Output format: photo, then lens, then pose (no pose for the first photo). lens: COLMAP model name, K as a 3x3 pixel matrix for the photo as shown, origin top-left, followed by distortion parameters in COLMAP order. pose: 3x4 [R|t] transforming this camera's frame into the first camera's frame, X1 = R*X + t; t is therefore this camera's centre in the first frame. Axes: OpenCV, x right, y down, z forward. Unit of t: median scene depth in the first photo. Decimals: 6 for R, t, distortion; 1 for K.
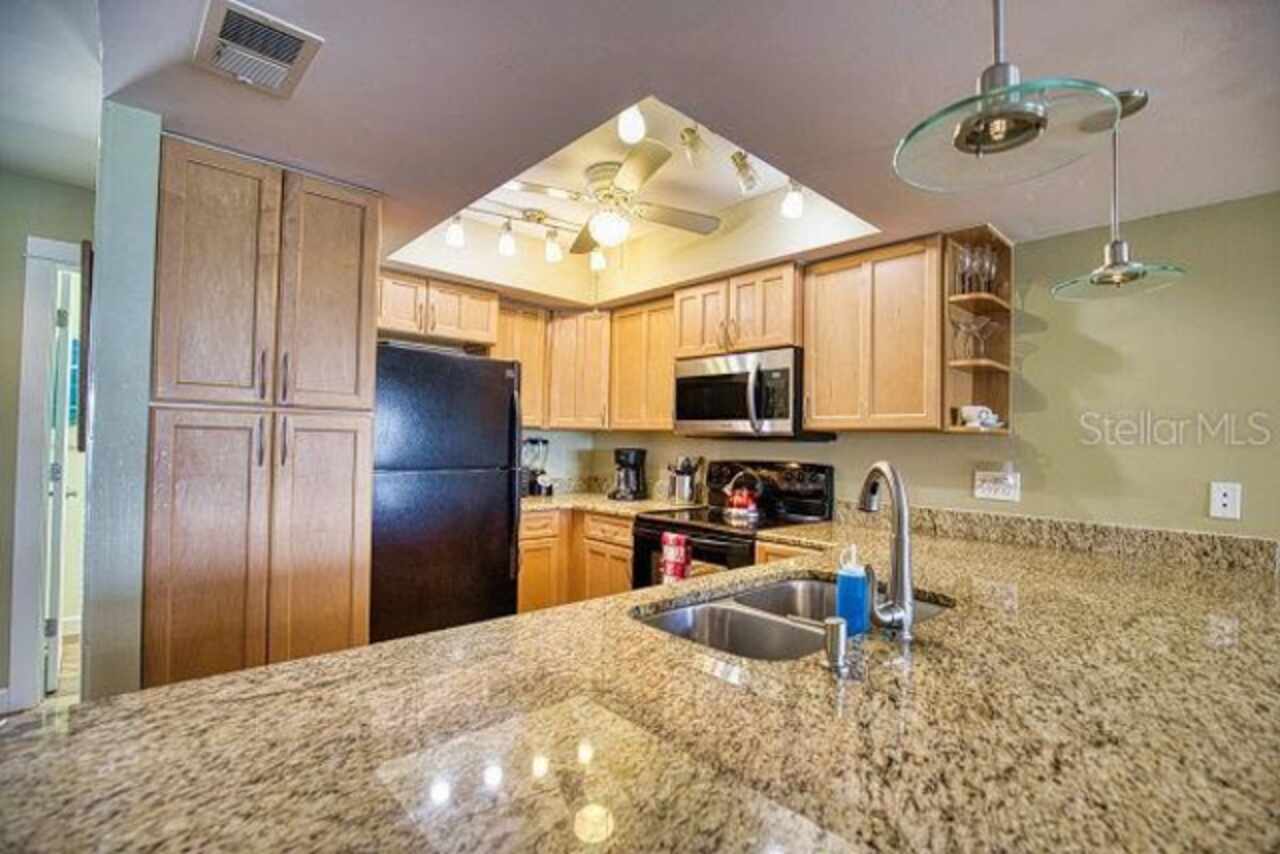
lens RADIAL K [[585.9, 0, 646.1], [0, 585.9, 427.6], [0, 0, 1]] dist [-0.036488, 0.007876]
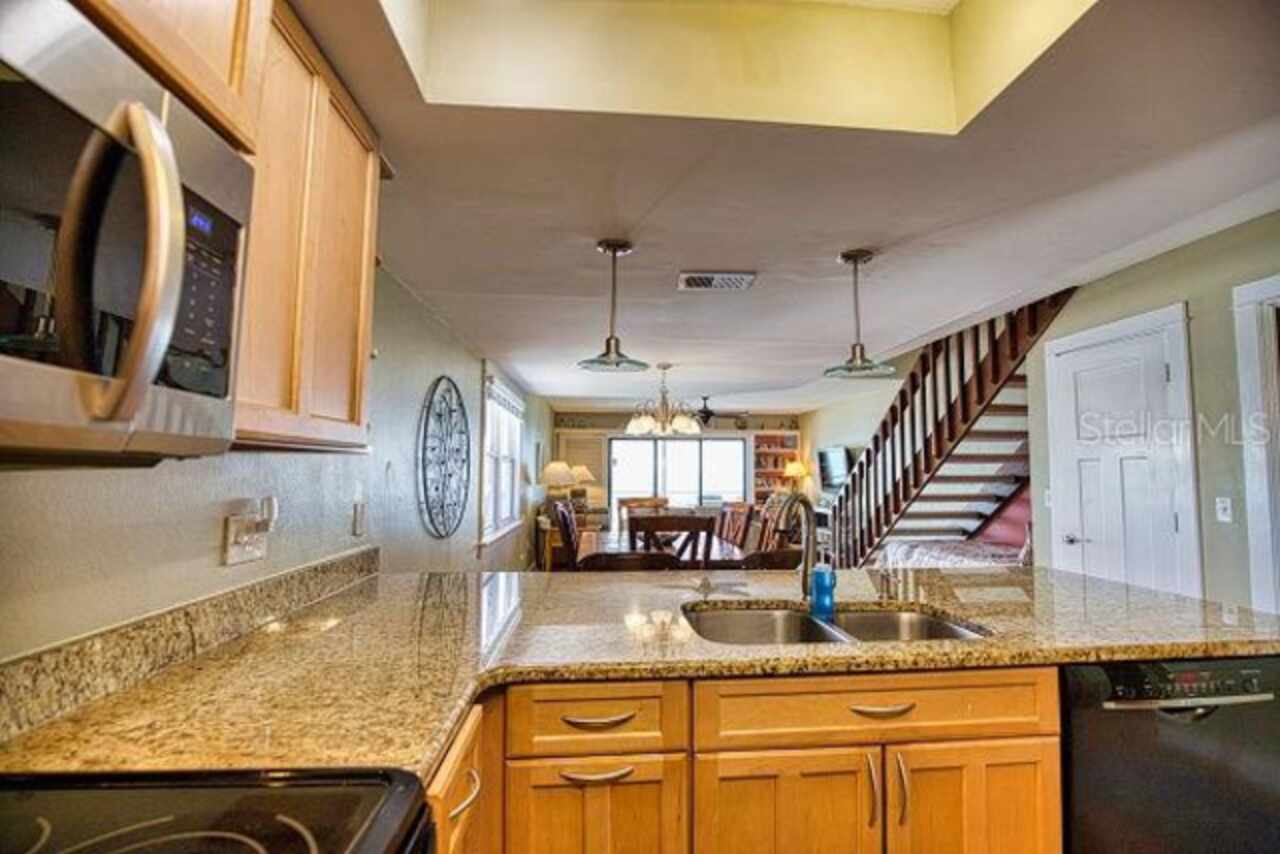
lens RADIAL K [[582.3, 0, 644.7], [0, 582.3, 433.9], [0, 0, 1]] dist [-0.027858, 0.000780]
pose [[-0.783527, 0.012433, 0.621233, -0.104057], [-0.039551, 0.996774, -0.069833, 0.015205], [-0.620098, -0.079286, -0.780508, 1.211125]]
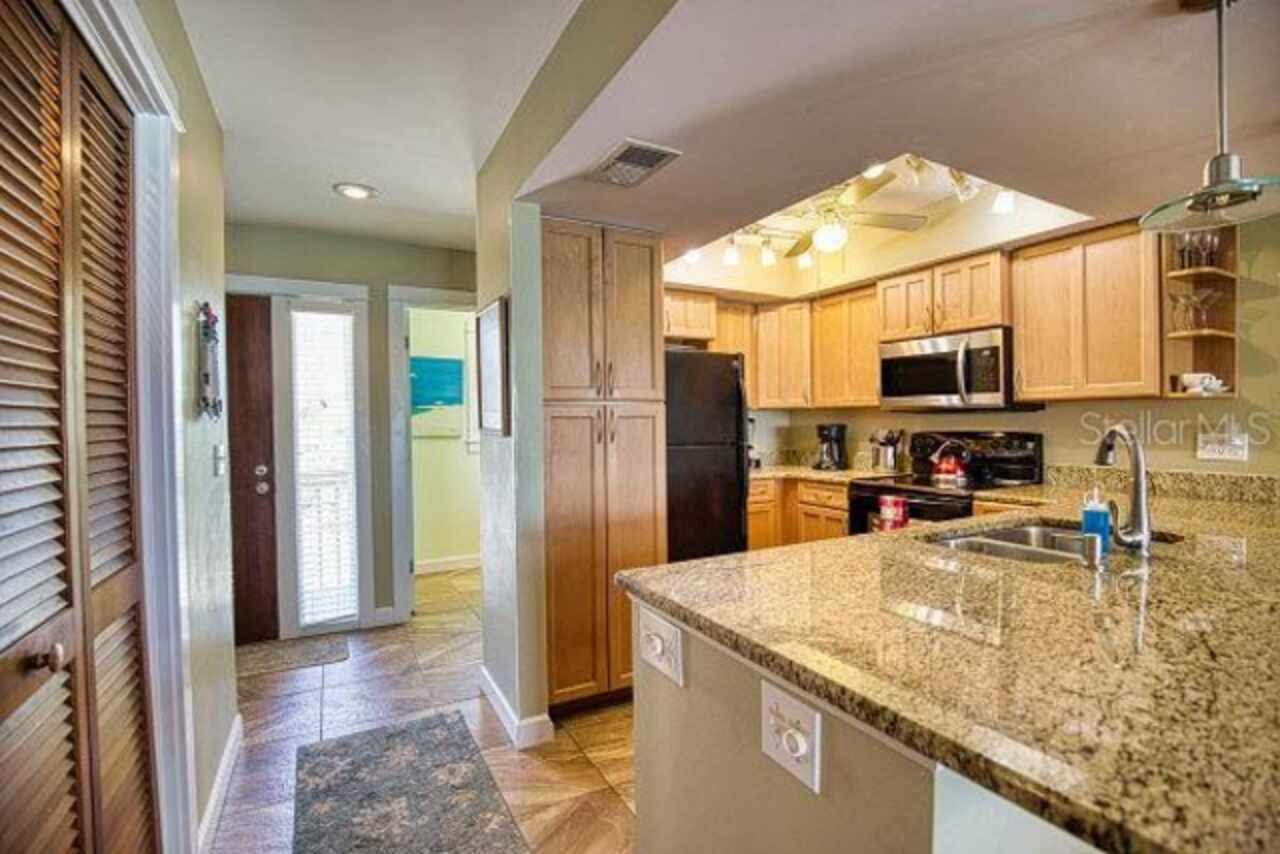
lens RADIAL K [[585.9, 0, 646.1], [0, 585.9, 427.6], [0, 0, 1]] dist [-0.036488, 0.007876]
pose [[0.969505, -0.031810, -0.243000, -0.157382], [0.040405, 0.998719, 0.030469, -0.008853], [0.241719, -0.039359, 0.969548, -0.256145]]
